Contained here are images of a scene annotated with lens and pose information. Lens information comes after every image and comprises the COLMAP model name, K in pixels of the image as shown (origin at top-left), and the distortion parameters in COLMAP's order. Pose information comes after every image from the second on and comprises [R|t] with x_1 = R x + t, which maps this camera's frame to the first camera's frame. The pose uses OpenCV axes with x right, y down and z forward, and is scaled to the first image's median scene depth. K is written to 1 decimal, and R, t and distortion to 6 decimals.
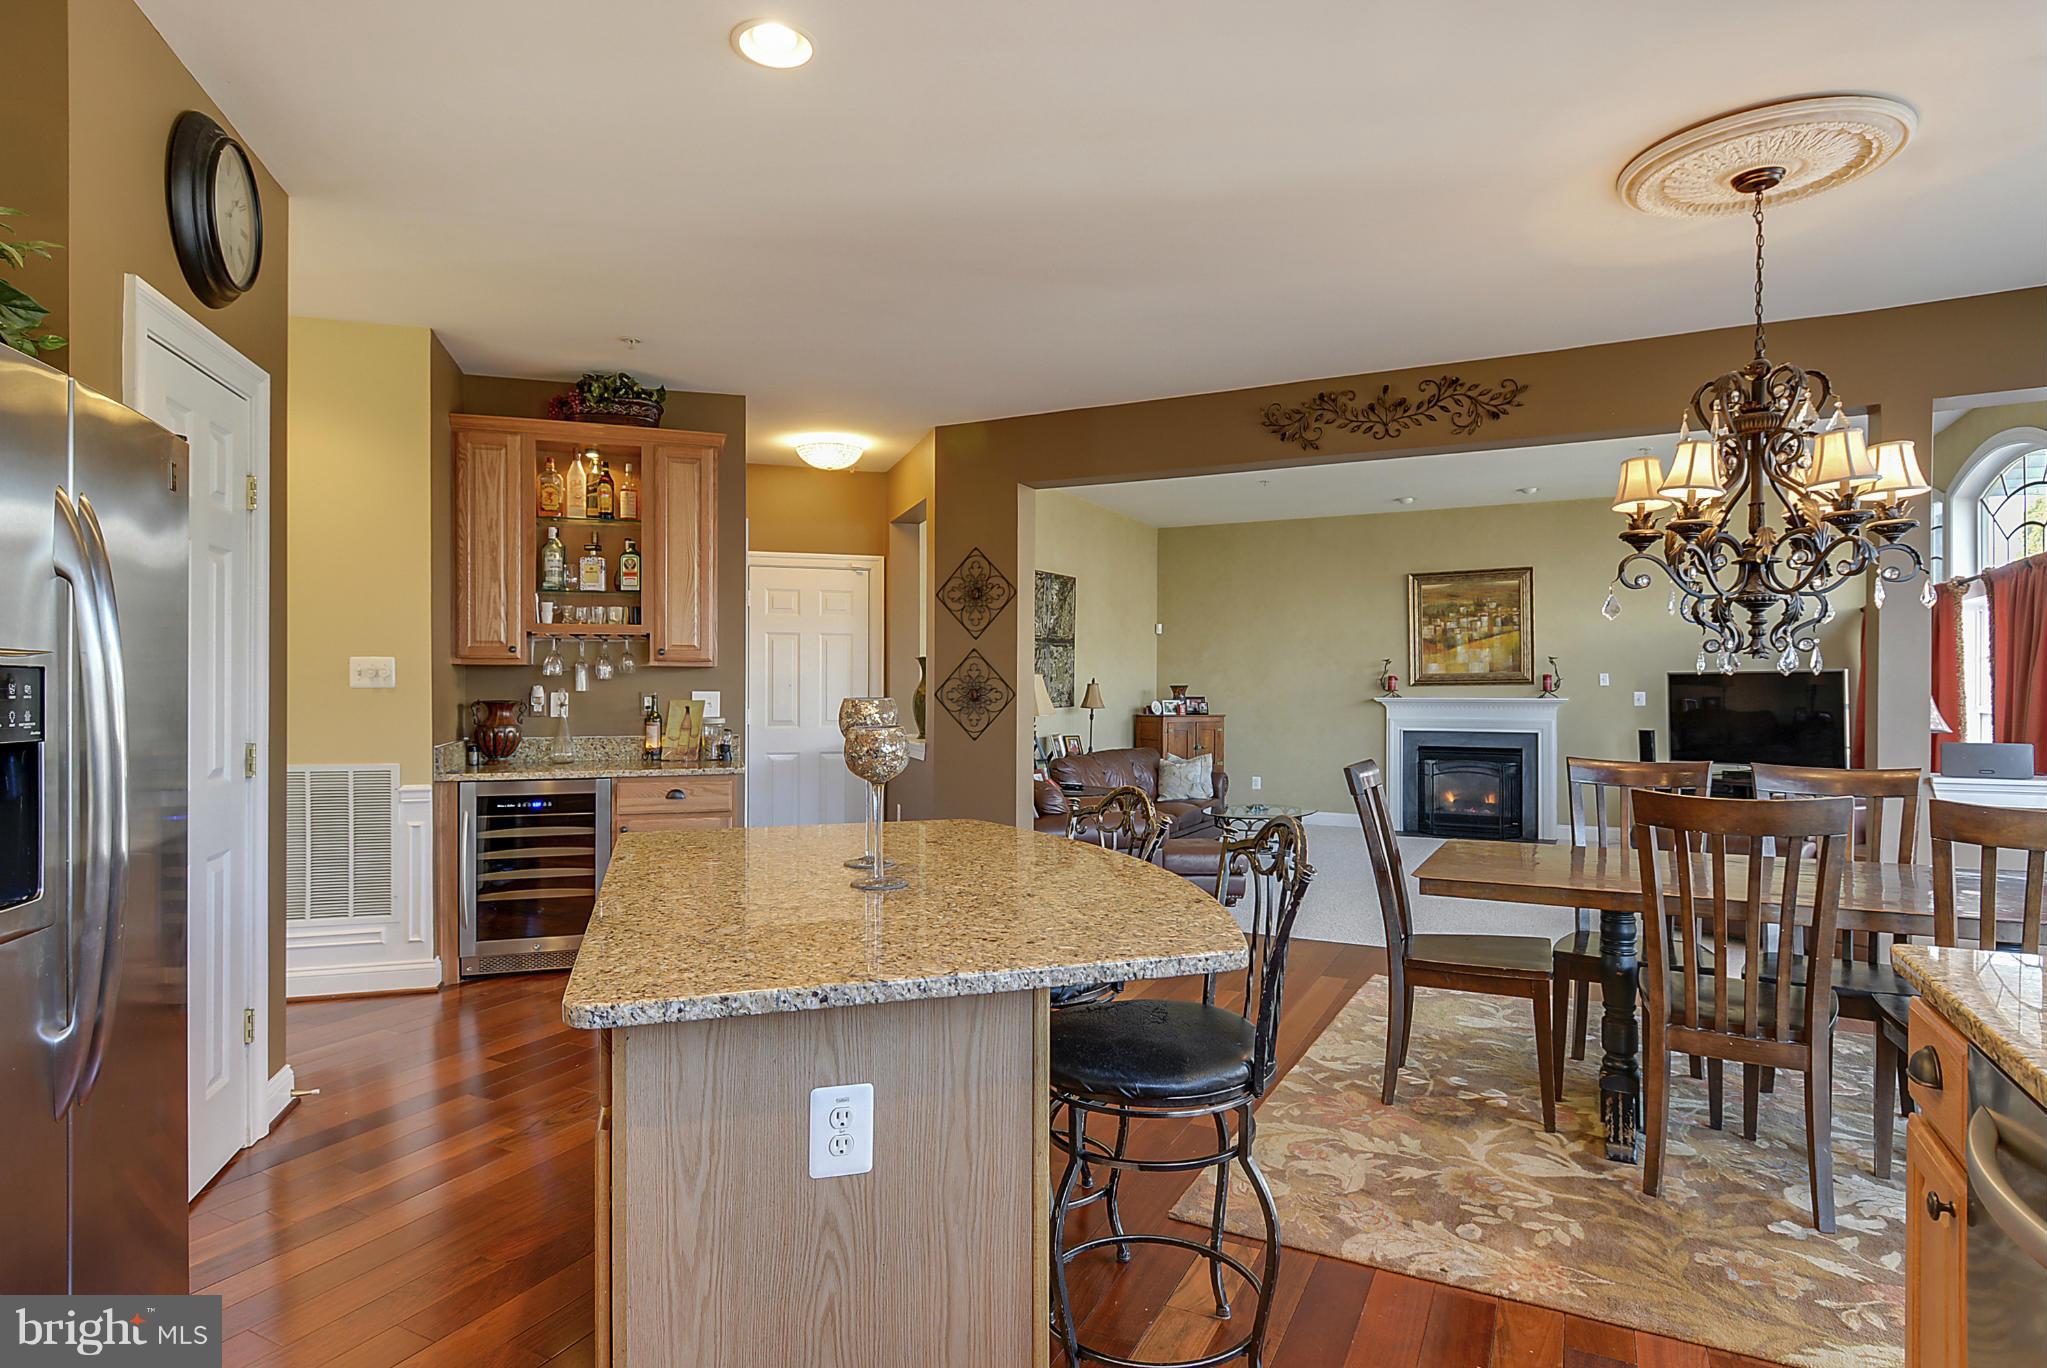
lens RADIAL K [[1080.8, 0, 1023.5], [0, 1080.8, 684.0], [0, 0, 1]] dist [0.016452, -0.014729]
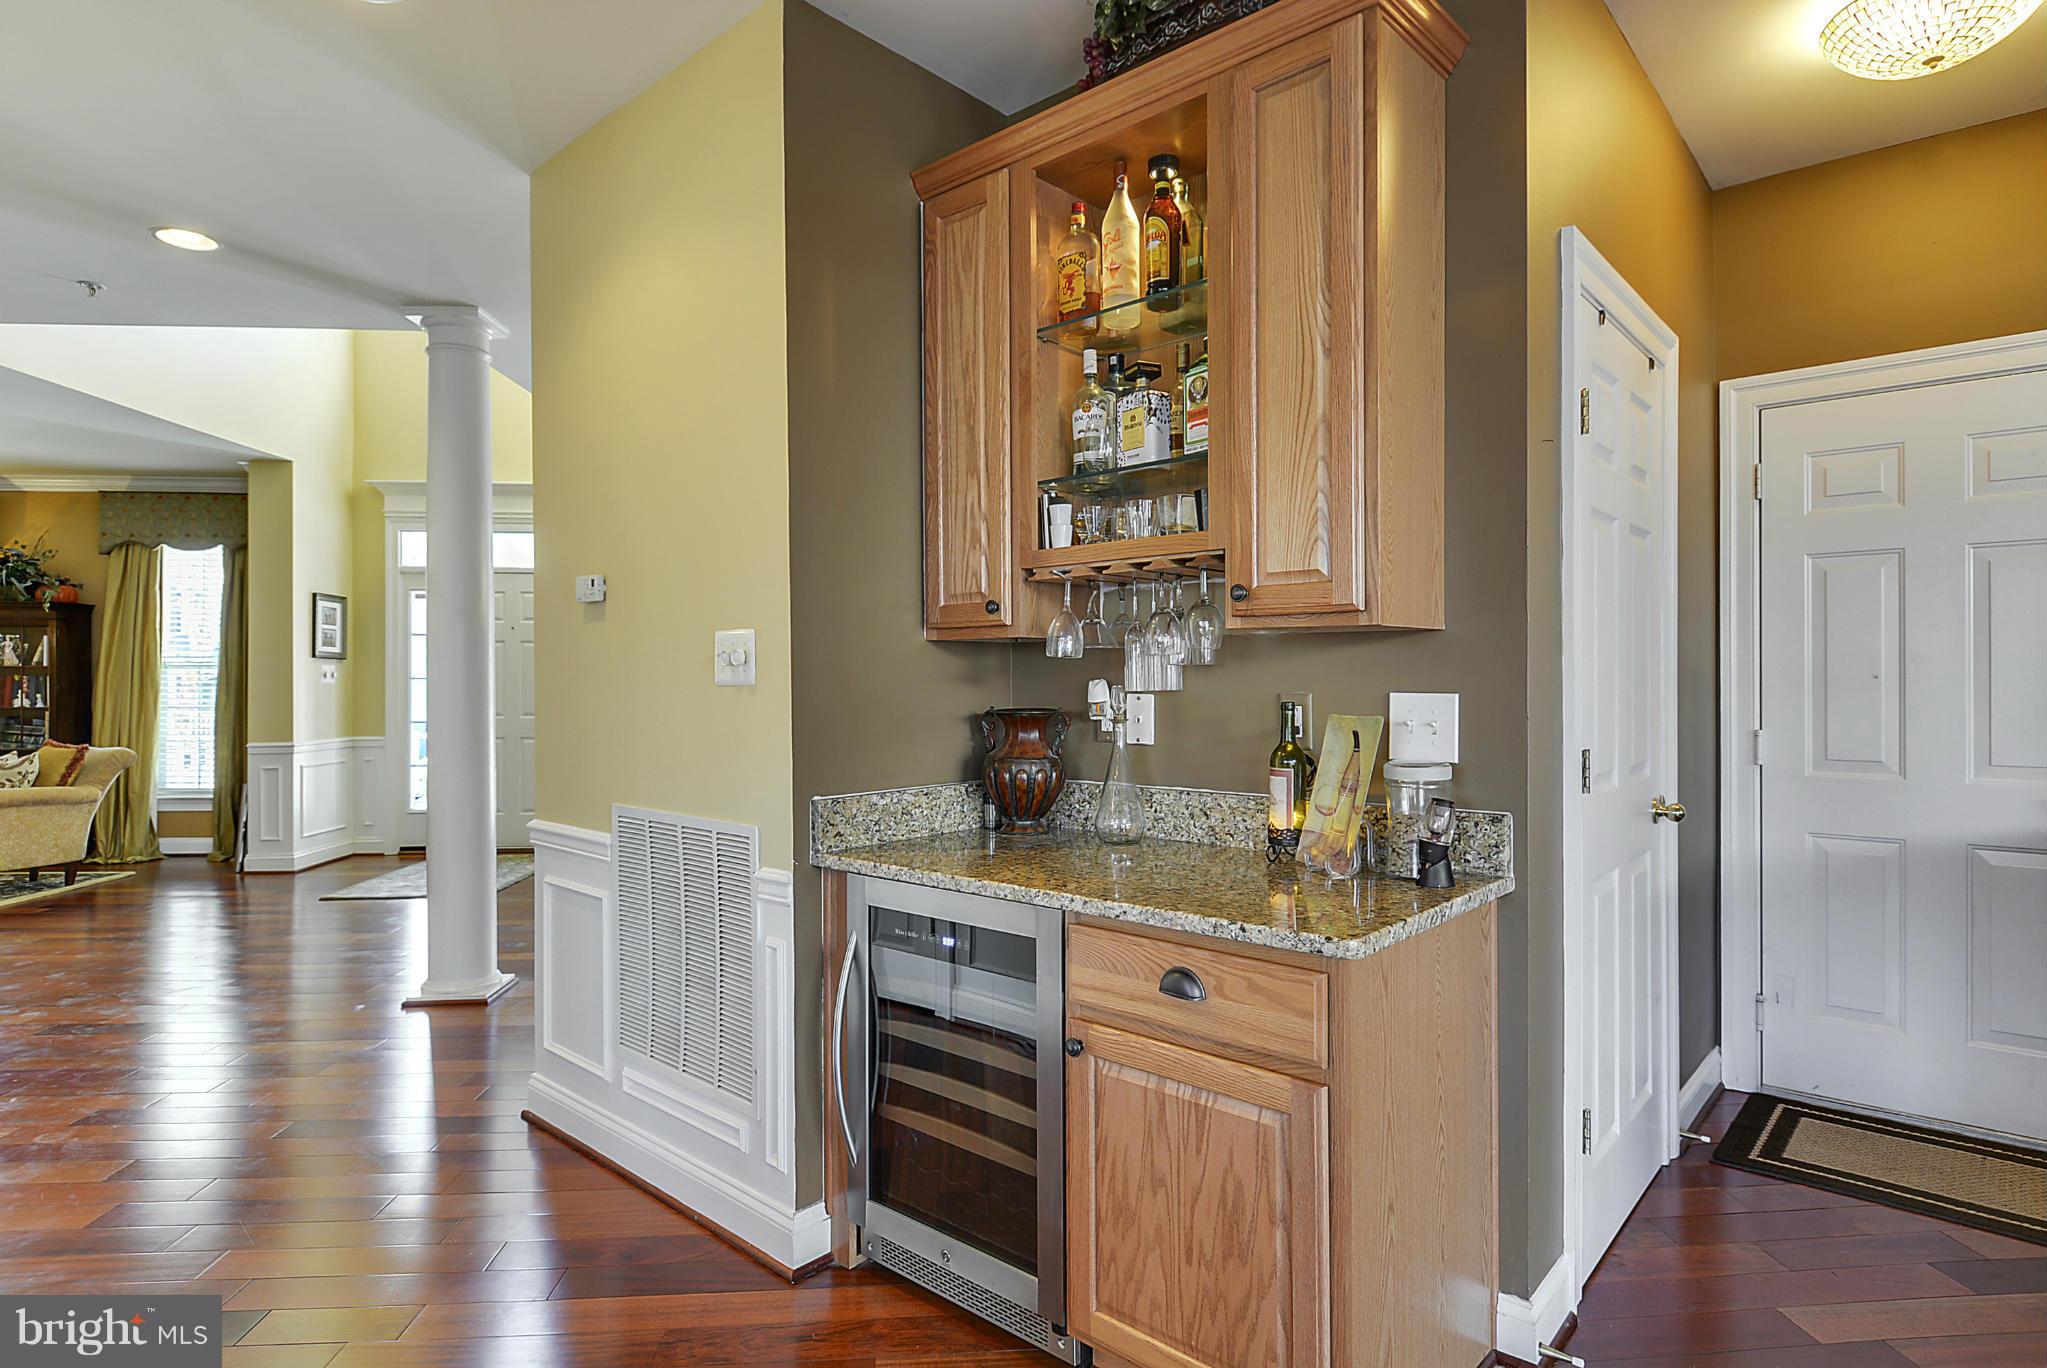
lens RADIAL K [[1080.8, 0, 1023.5], [0, 1080.8, 684.0], [0, 0, 1]] dist [0.016452, -0.014729]
pose [[0.516976, -0.000979, -0.855999, -0.040836], [0.003509, 0.999993, 0.000975, 0.002702], [0.855993, -0.003508, 0.516976, 0.739164]]
